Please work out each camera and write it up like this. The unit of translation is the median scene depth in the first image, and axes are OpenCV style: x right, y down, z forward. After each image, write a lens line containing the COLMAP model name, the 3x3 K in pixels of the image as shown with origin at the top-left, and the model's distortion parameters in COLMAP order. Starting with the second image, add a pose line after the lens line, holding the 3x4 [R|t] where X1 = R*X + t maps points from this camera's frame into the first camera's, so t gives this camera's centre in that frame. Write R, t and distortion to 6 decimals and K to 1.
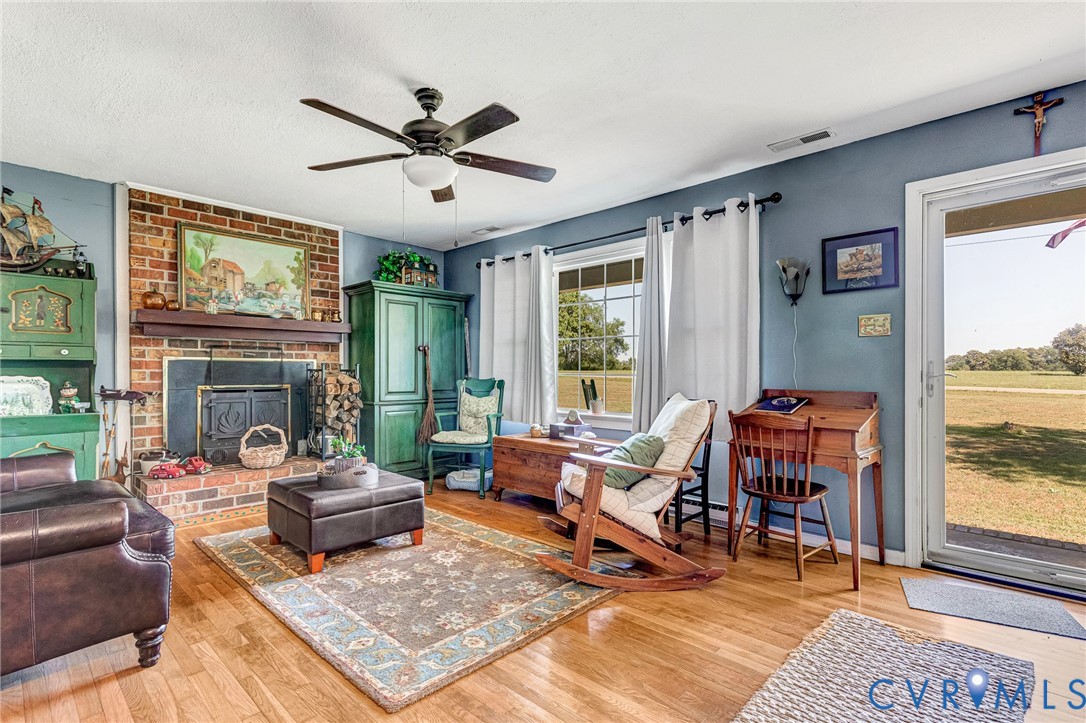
lens RADIAL K [[517.7, 0, 543.0], [0, 517.7, 371.3], [0, 0, 1]] dist [0.008643, 0.000761]
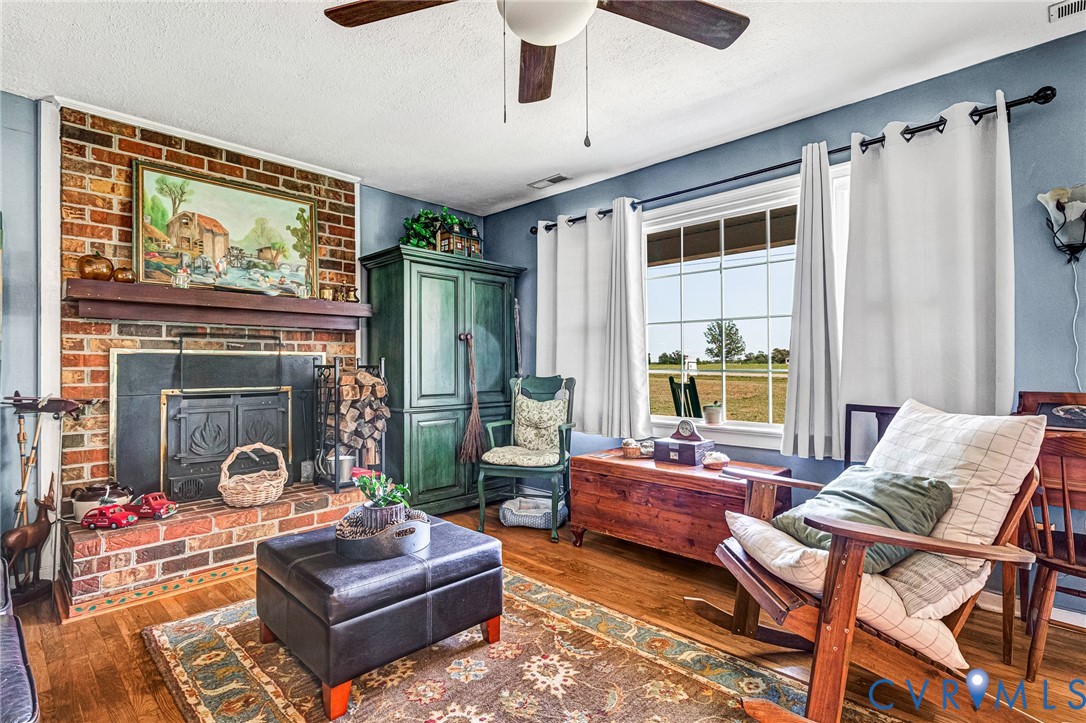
lens RADIAL K [[517.7, 0, 542.2], [0, 517.7, 356.8], [0, 0, 1]] dist [0.008643, 0.000761]
pose [[0.999980, -0.006072, 0.001957, -0.147772], [0.006104, 0.999840, -0.016805, -0.001834], [-0.001854, 0.016817, 0.999857, 0.293791]]
